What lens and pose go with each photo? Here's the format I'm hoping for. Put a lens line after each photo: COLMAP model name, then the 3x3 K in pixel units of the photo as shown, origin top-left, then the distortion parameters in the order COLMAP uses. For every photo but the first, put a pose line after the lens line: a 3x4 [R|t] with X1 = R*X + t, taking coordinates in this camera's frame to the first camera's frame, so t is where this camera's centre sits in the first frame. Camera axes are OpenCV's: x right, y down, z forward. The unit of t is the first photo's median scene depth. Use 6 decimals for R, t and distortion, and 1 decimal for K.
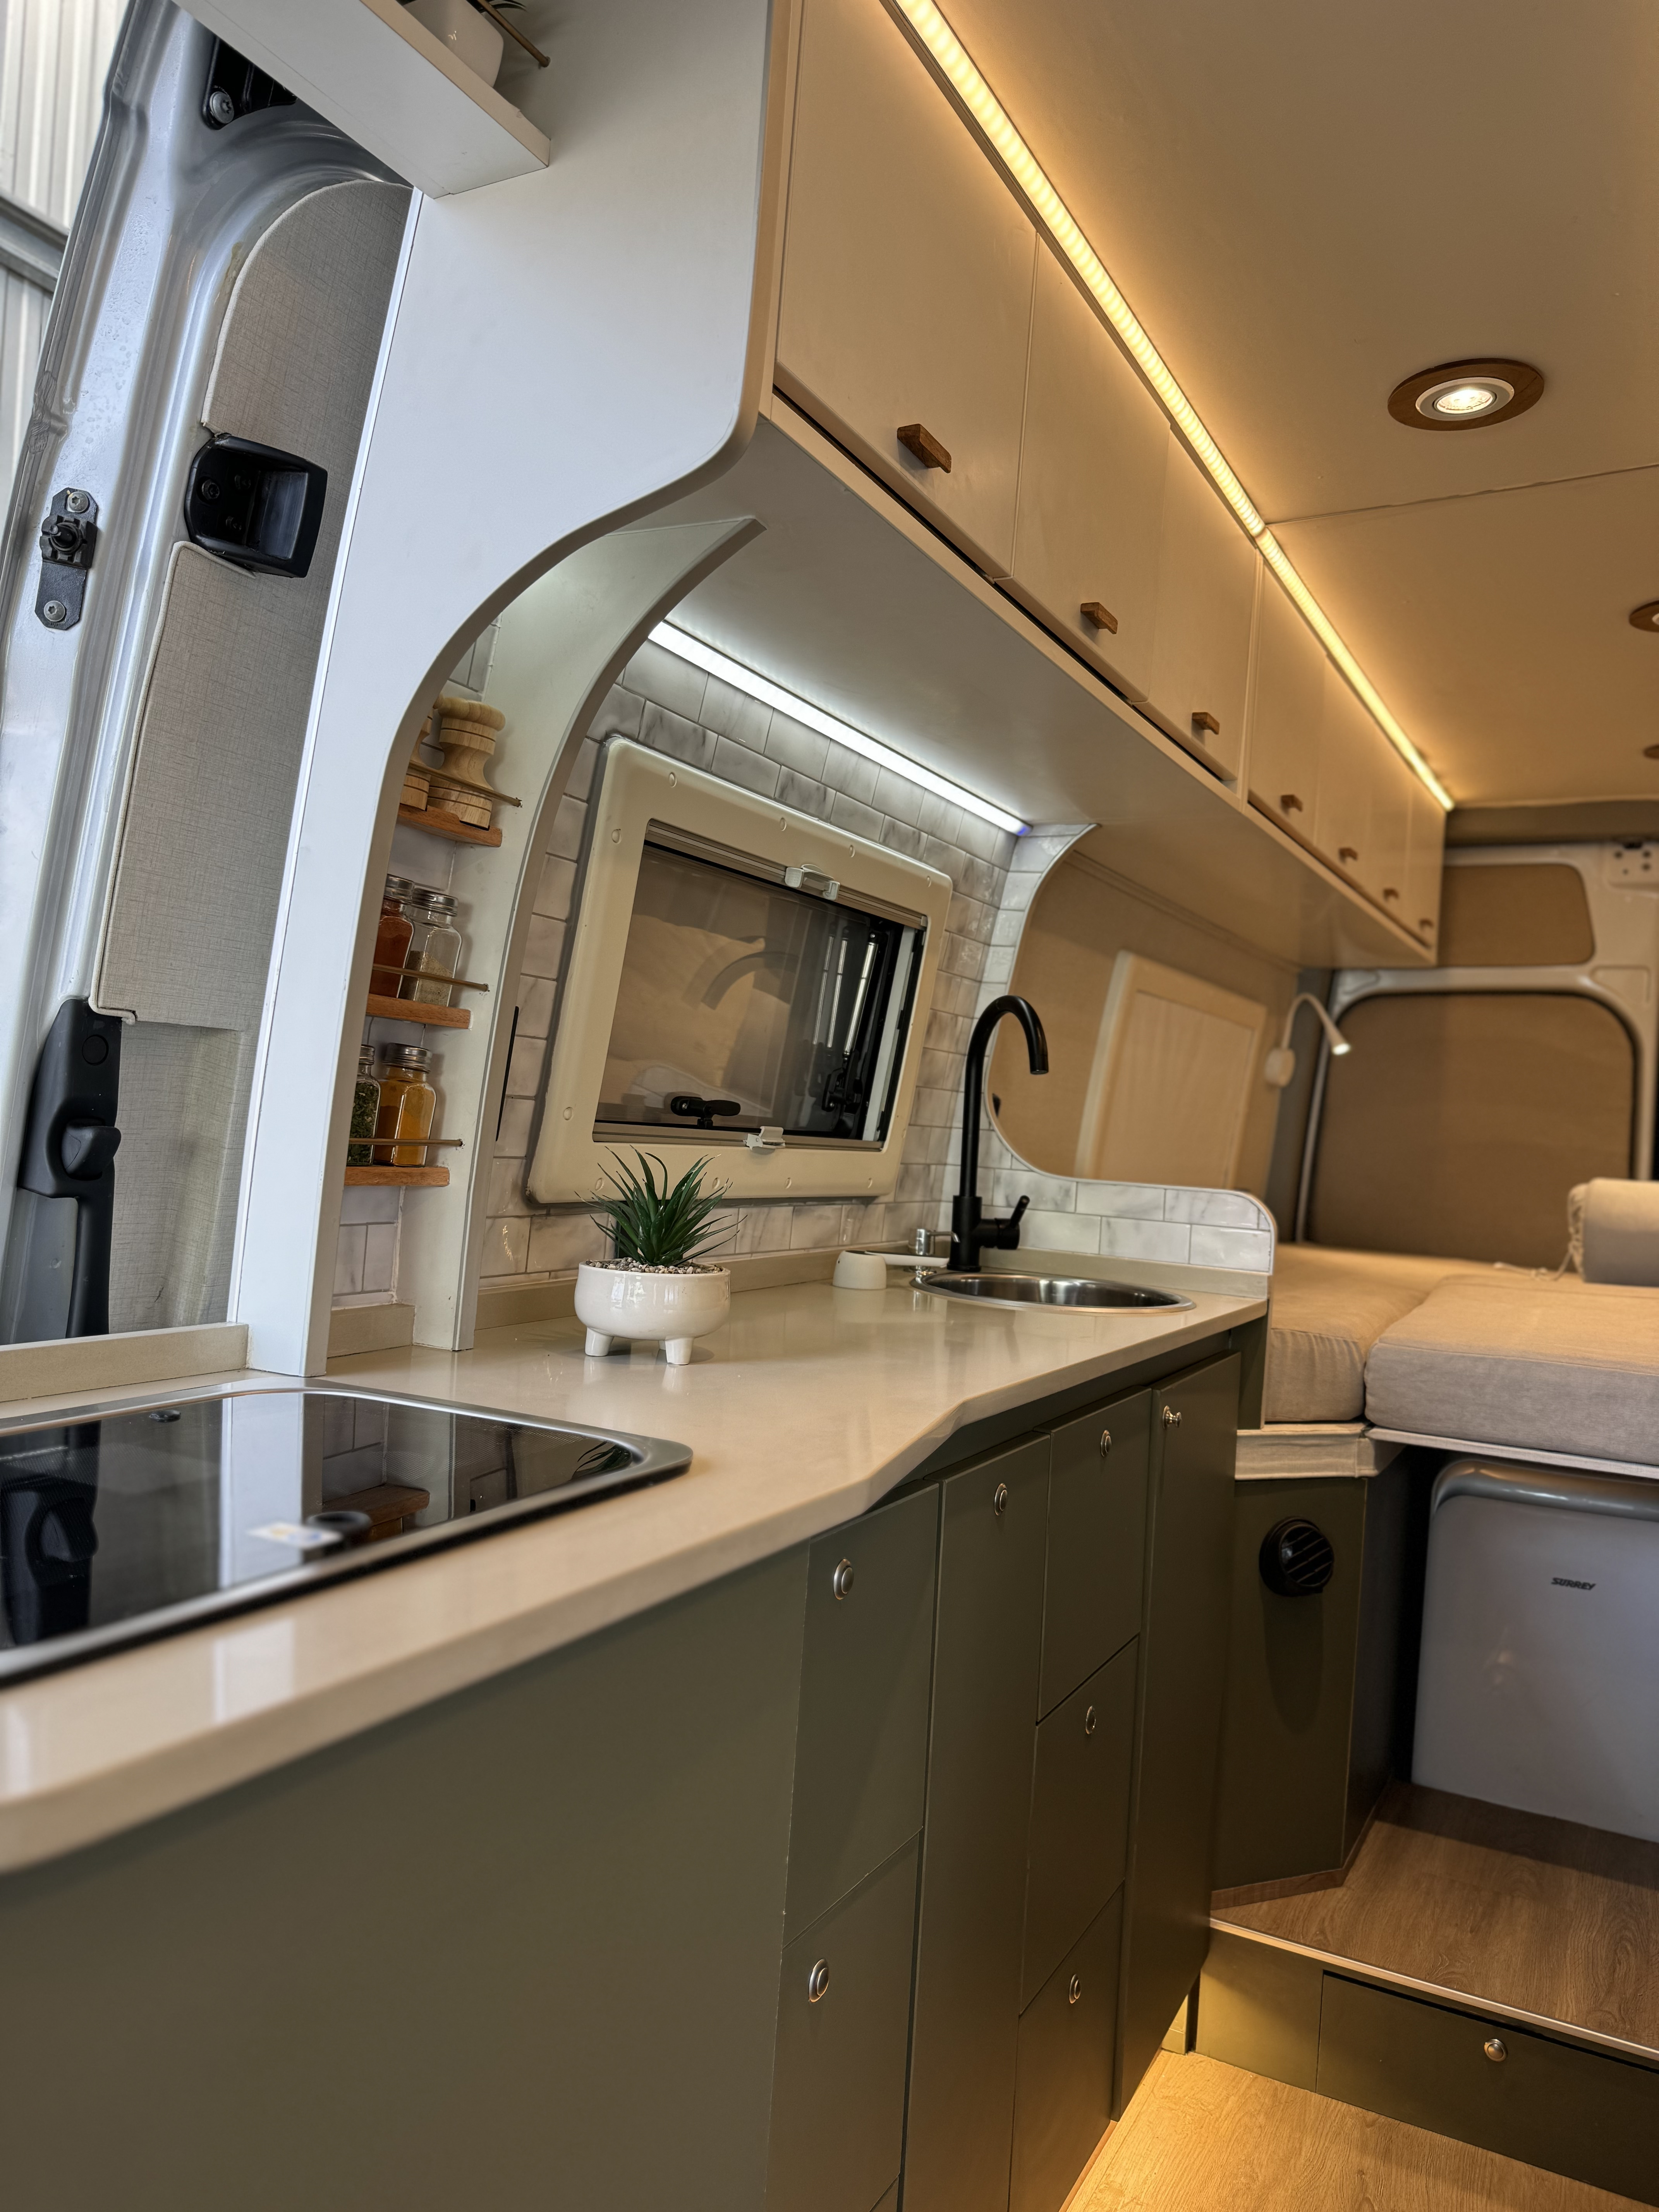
lens RADIAL K [[1568.6, 0, 829.5], [0, 1568.6, 1106.0], [0, 0, 1]] dist [0.033869, -0.039142]
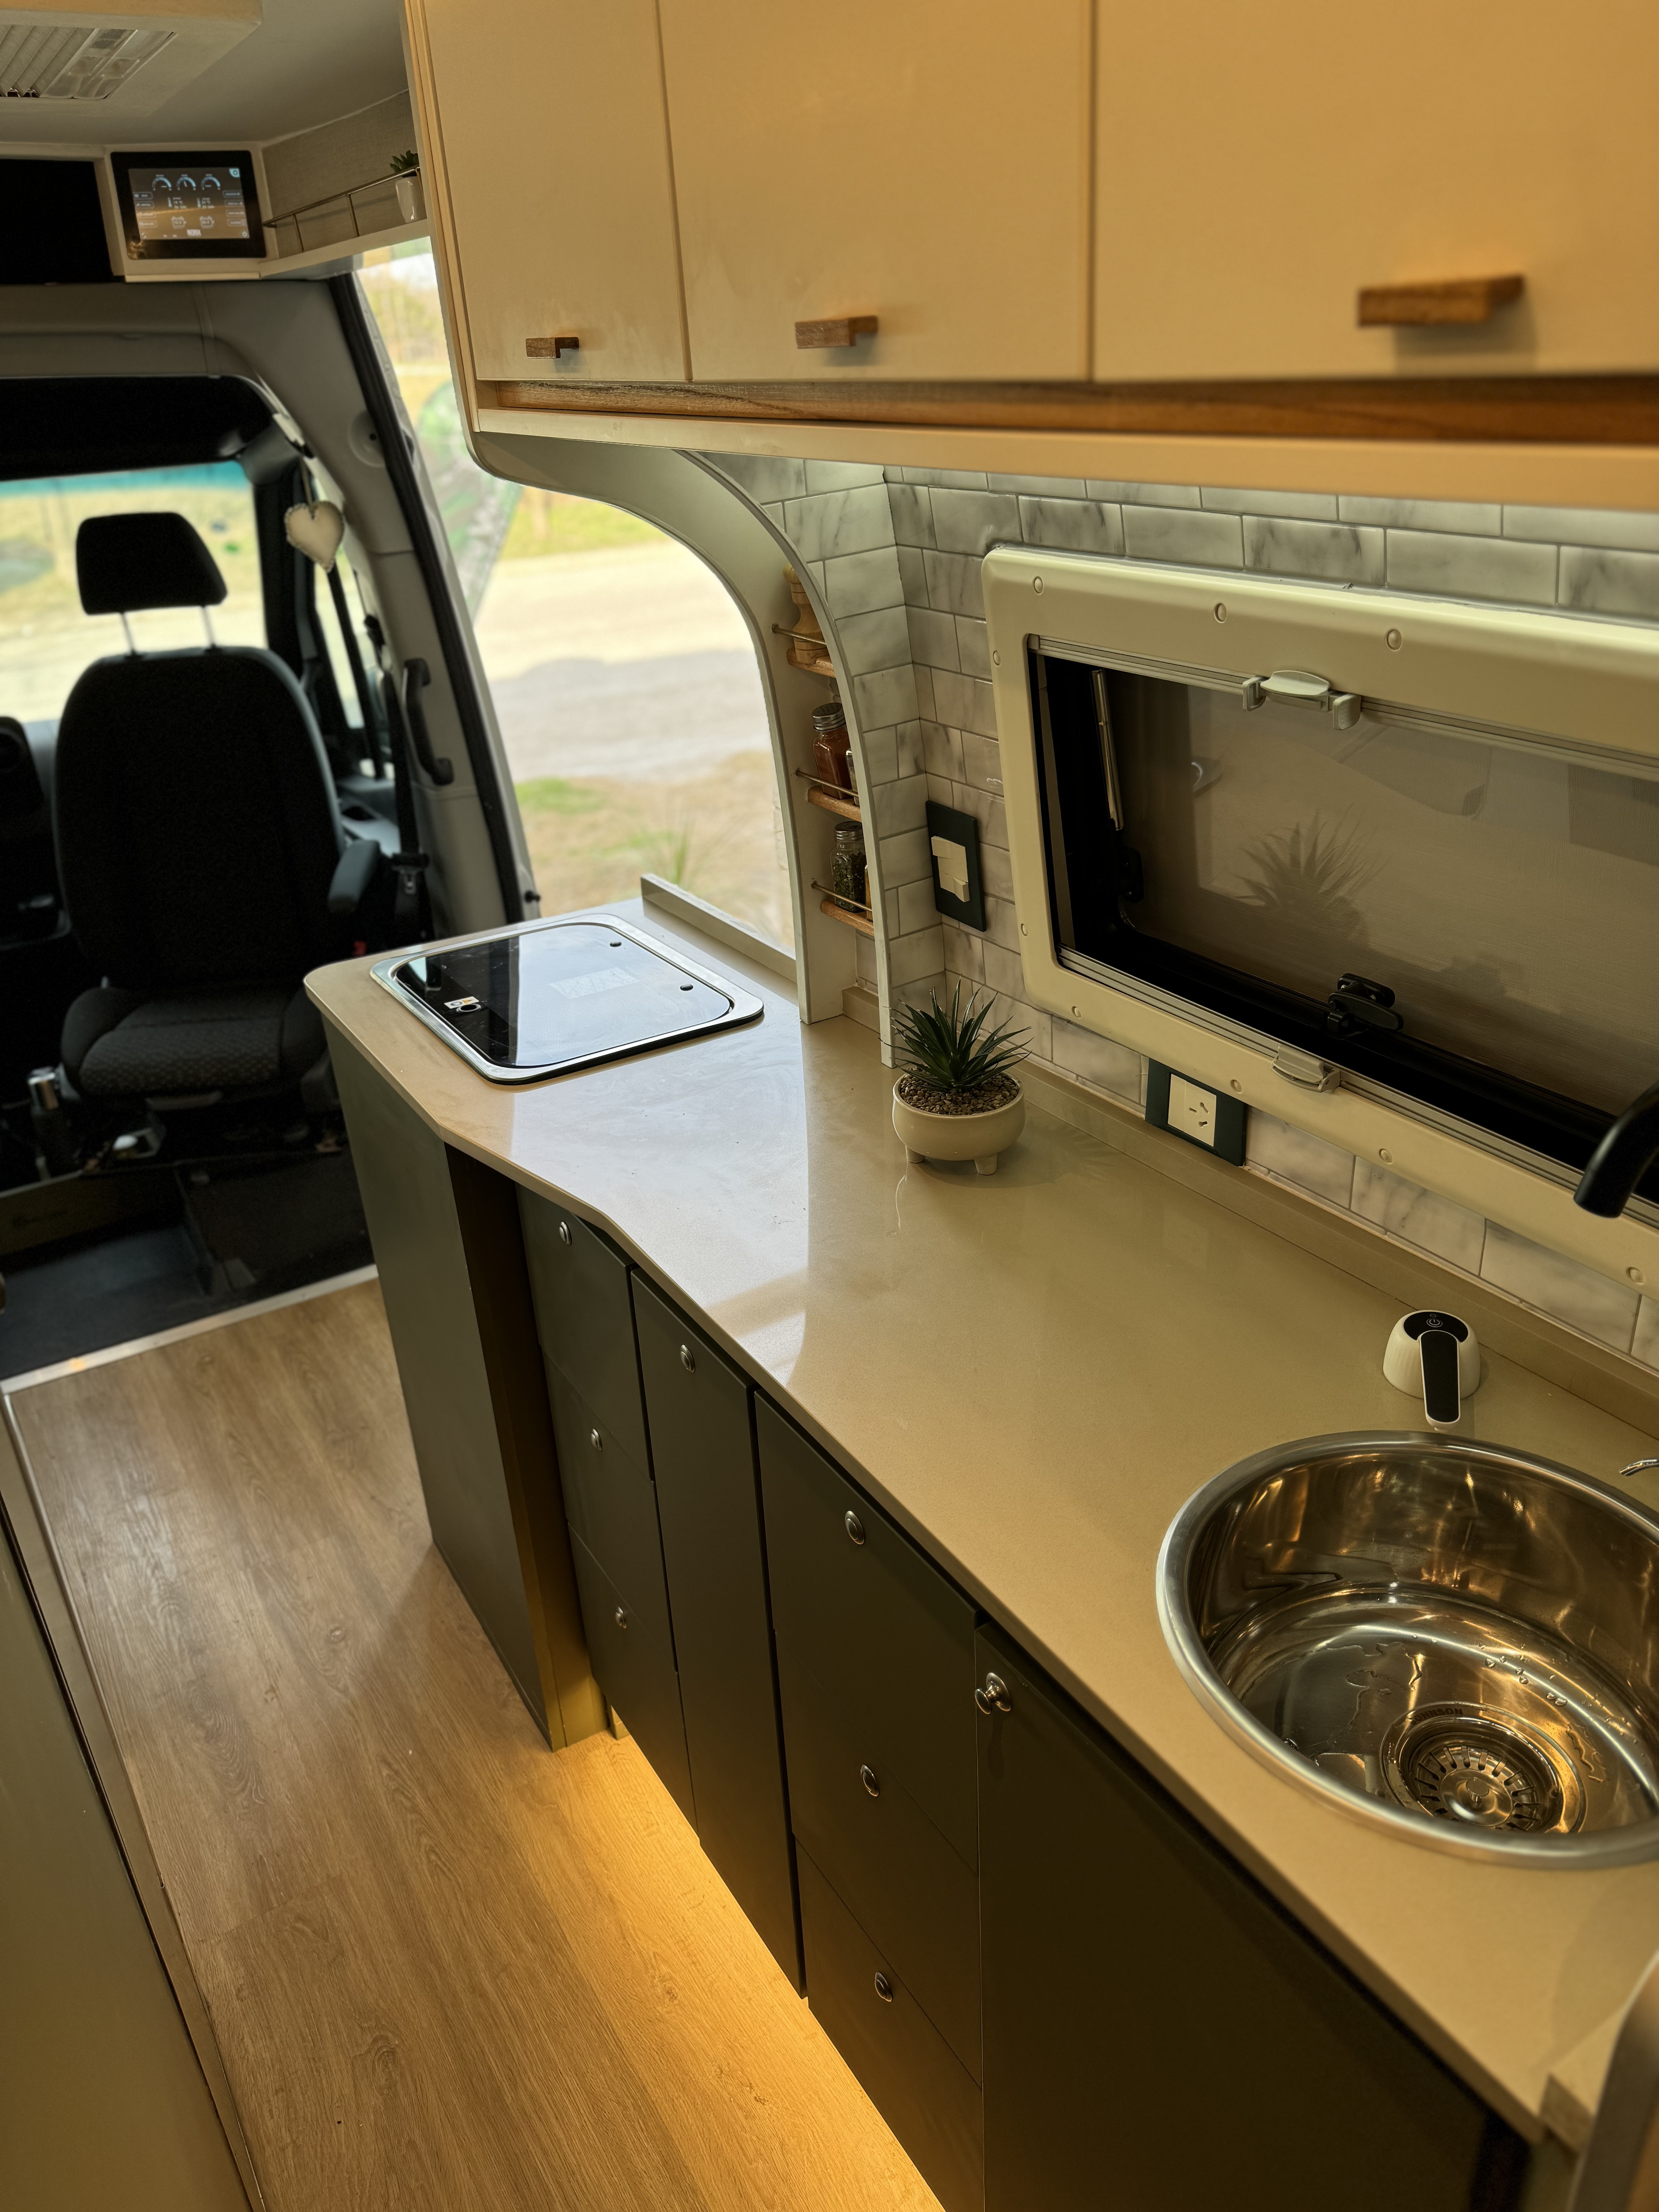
lens RADIAL K [[1568.6, 0, 829.5], [0, 1568.6, 1106.0], [0, 0, 1]] dist [0.033869, -0.039142]
pose [[-0.500279, 0.351480, -0.791317, 0.505600], [0.039720, 0.922258, 0.384529, -0.194804], [0.864952, 0.160941, -0.475348, 0.939555]]
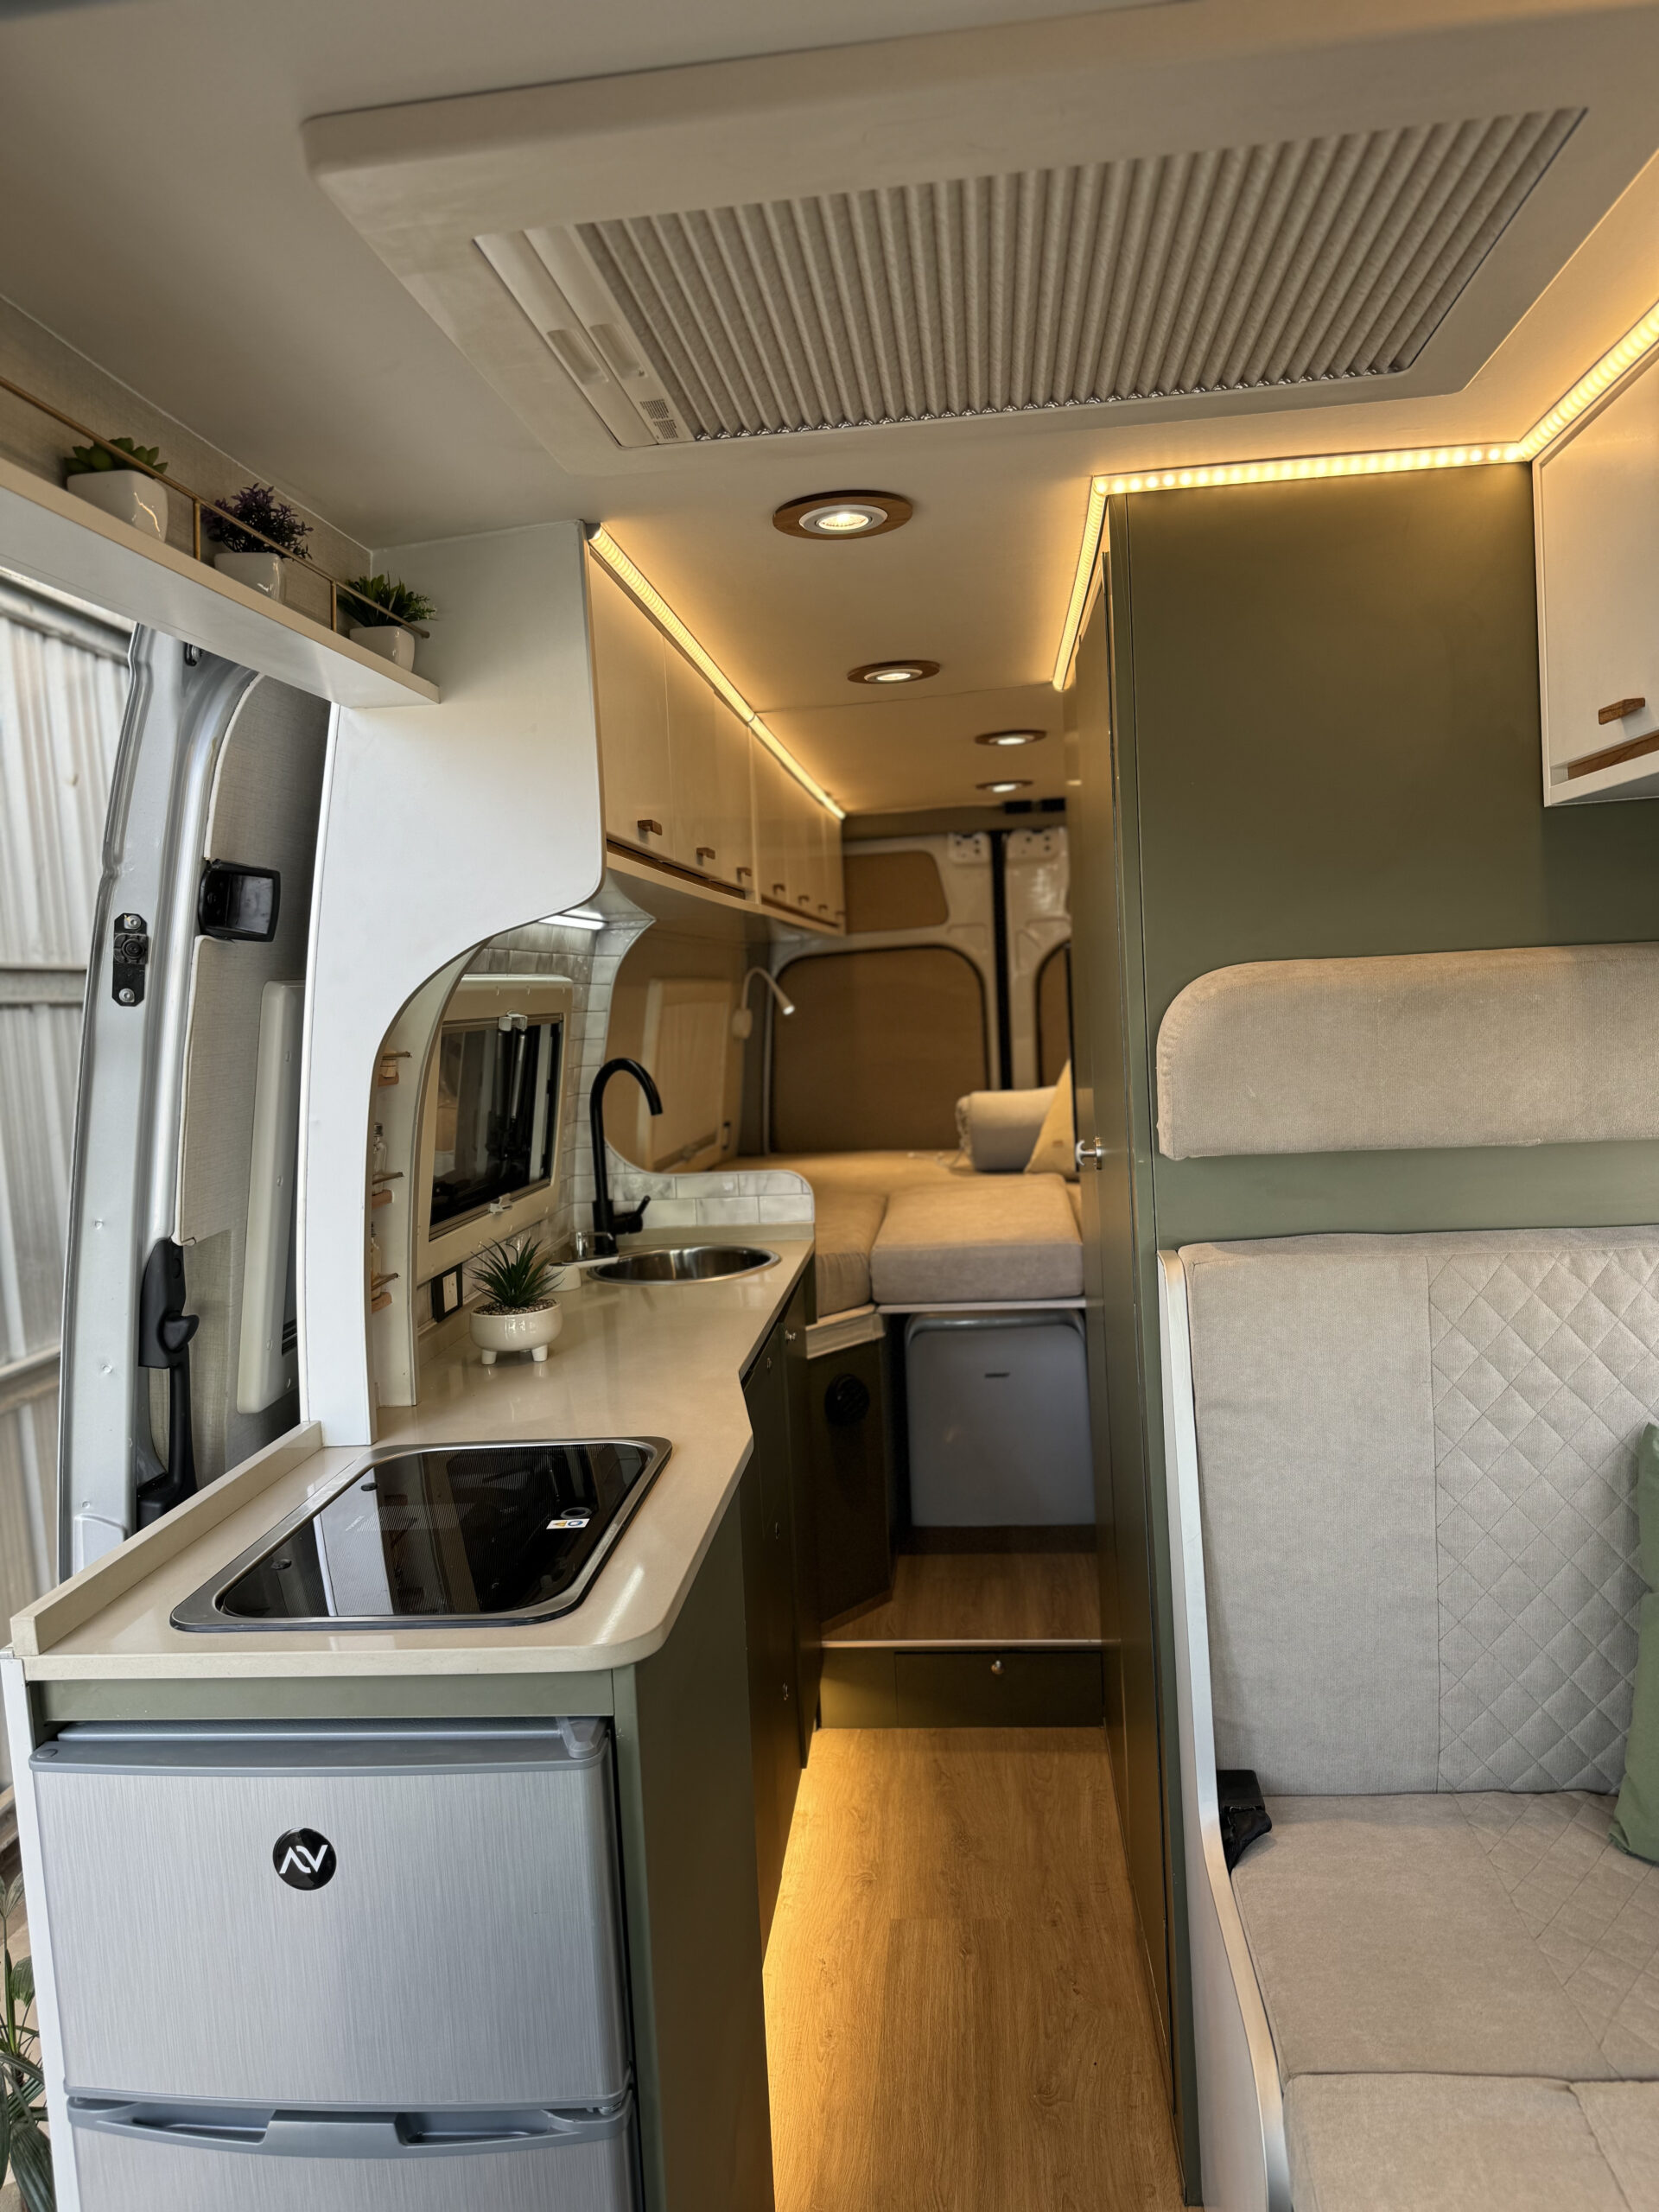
lens RADIAL K [[1570.0, 0, 829.5], [0, 1570.0, 1106.0], [0, 0, 1]] dist [0.121673, -0.156052]
pose [[0.912579, -0.140803, 0.383894, -0.257948], [0.103157, 0.987752, 0.117063, -0.171249], [-0.395675, -0.067227, 0.915927, -0.362754]]
